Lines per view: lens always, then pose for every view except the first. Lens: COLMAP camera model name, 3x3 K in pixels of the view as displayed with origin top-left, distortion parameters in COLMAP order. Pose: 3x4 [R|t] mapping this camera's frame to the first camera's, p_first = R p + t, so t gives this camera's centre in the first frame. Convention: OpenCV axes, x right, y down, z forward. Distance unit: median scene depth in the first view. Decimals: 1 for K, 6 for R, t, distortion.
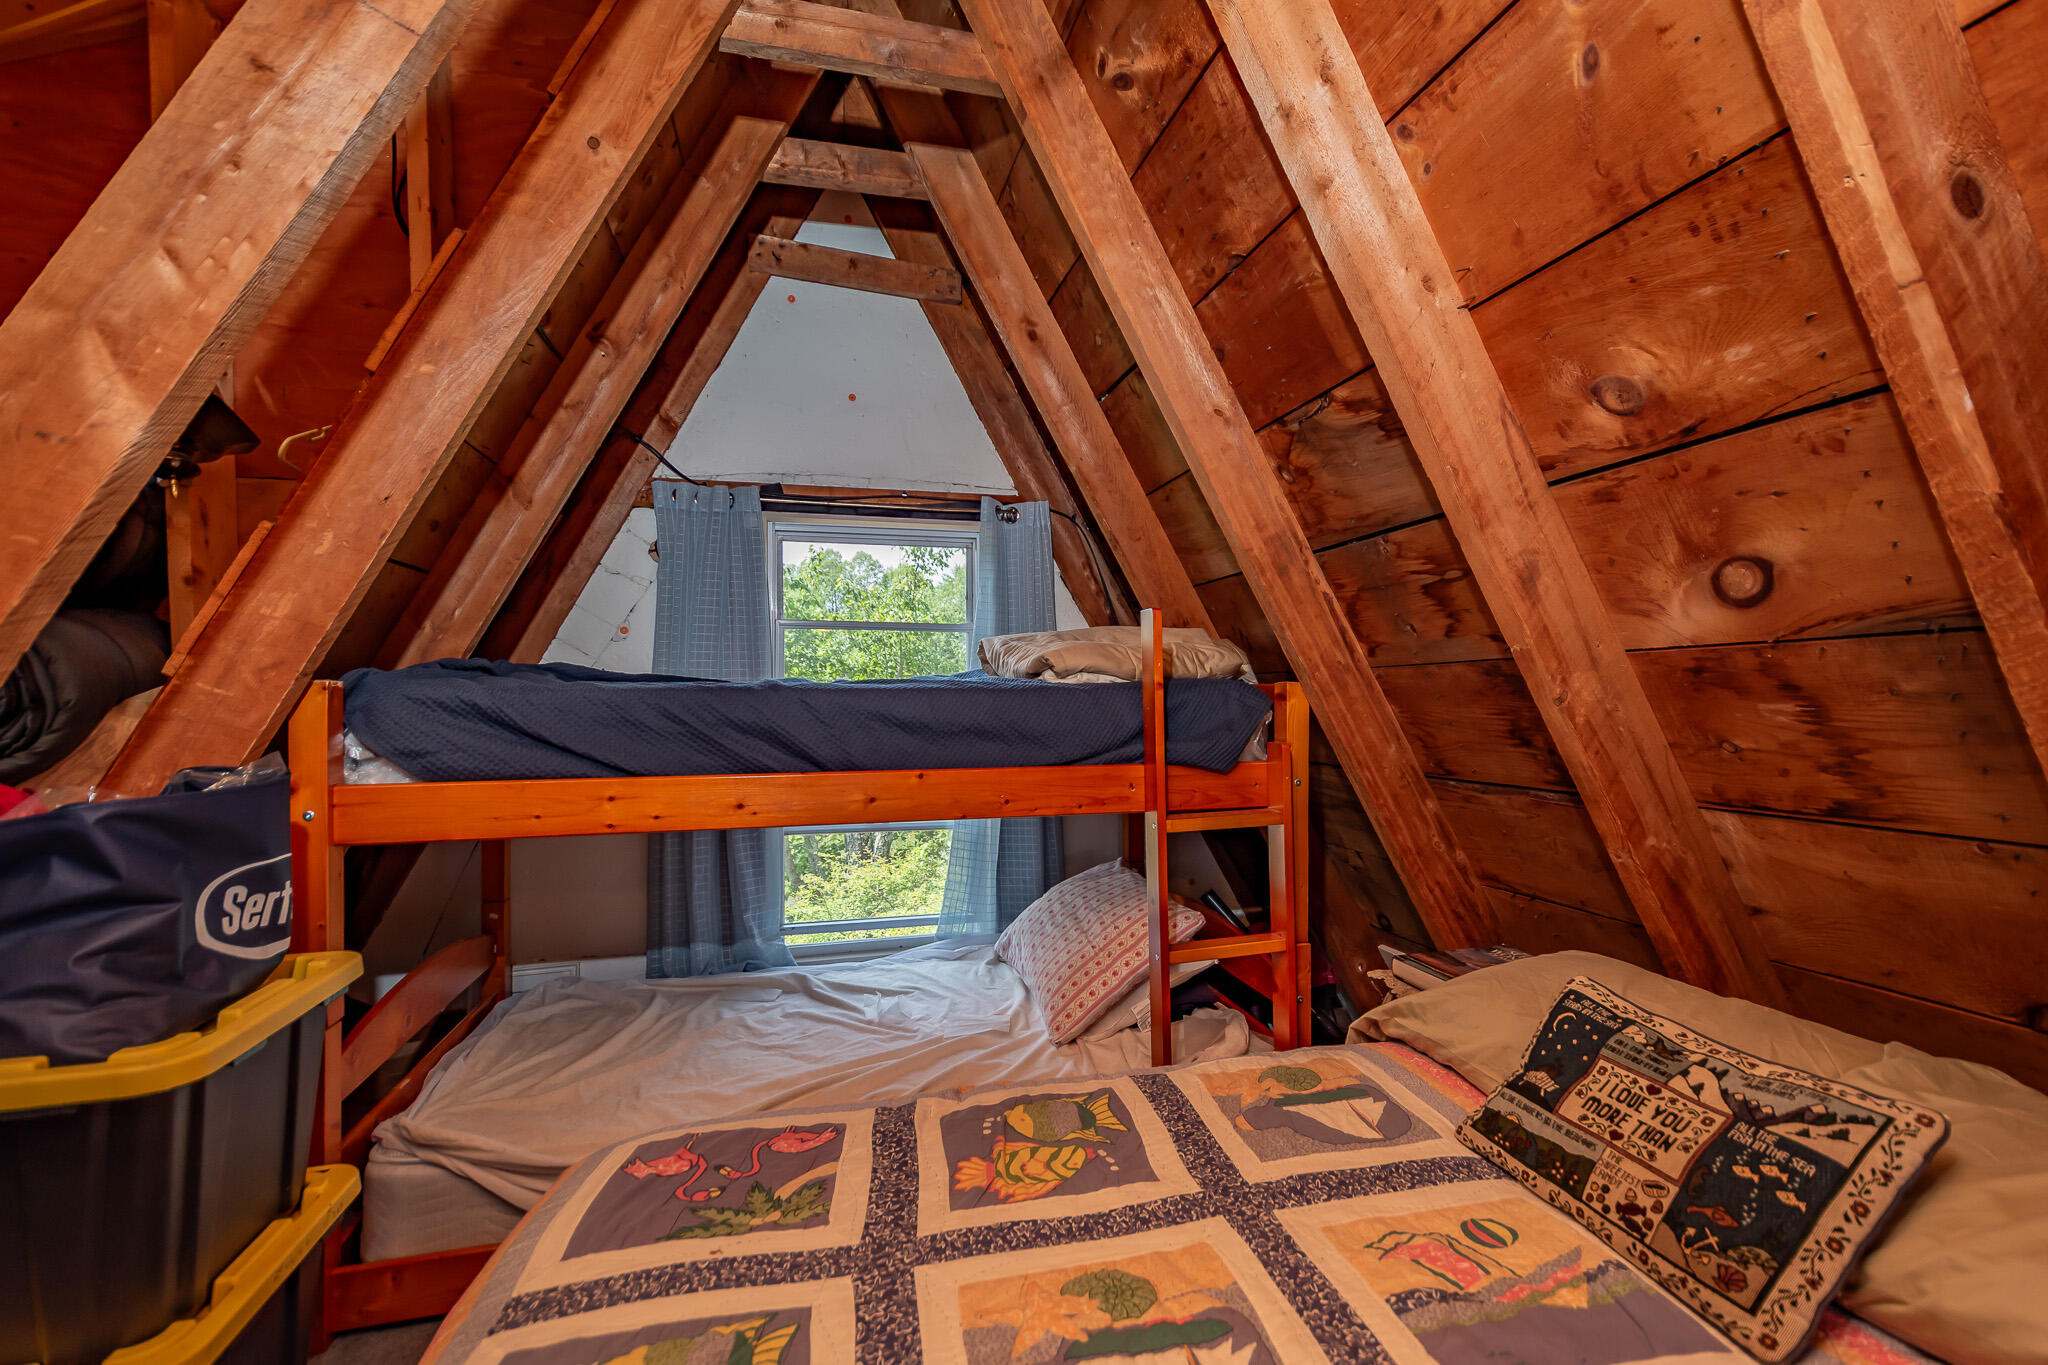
lens RADIAL K [[858.1, 0, 1047.7], [0, 858.1, 684.2], [0, 0, 1]] dist [0.002851, -0.011786]
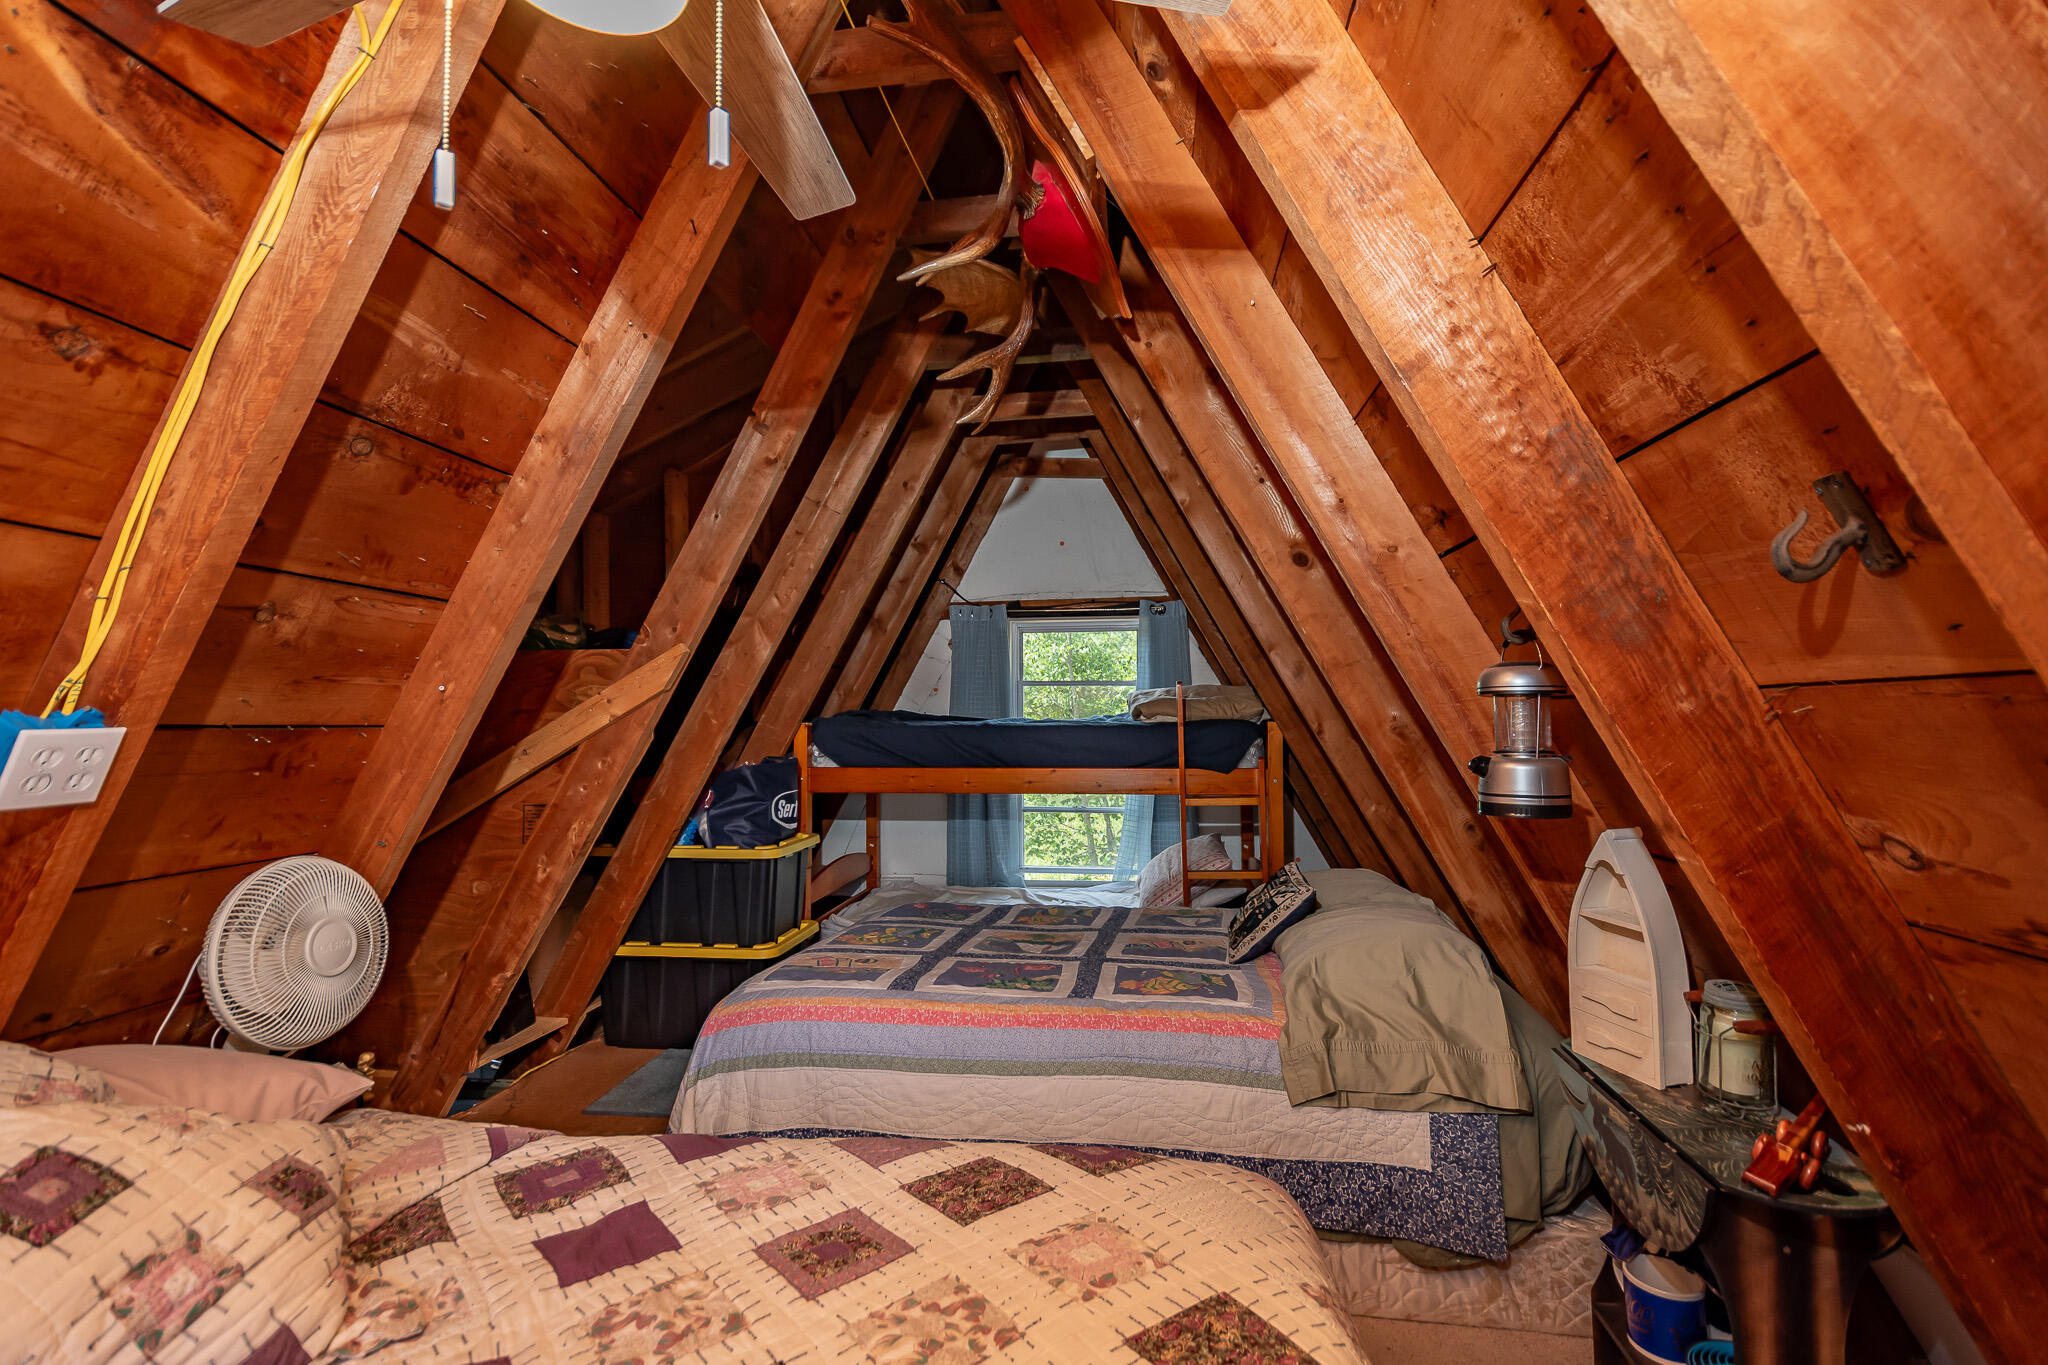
lens RADIAL K [[962.6, 0, 1036.8], [0, 962.6, 690.6], [0, 0, 1]] dist [0.020764, -0.008243]
pose [[0.912879, -0.015376, -0.407941, 0.493875], [0.005244, 0.999650, -0.025943, -0.012233], [0.408197, 0.021543, 0.912640, -0.700382]]
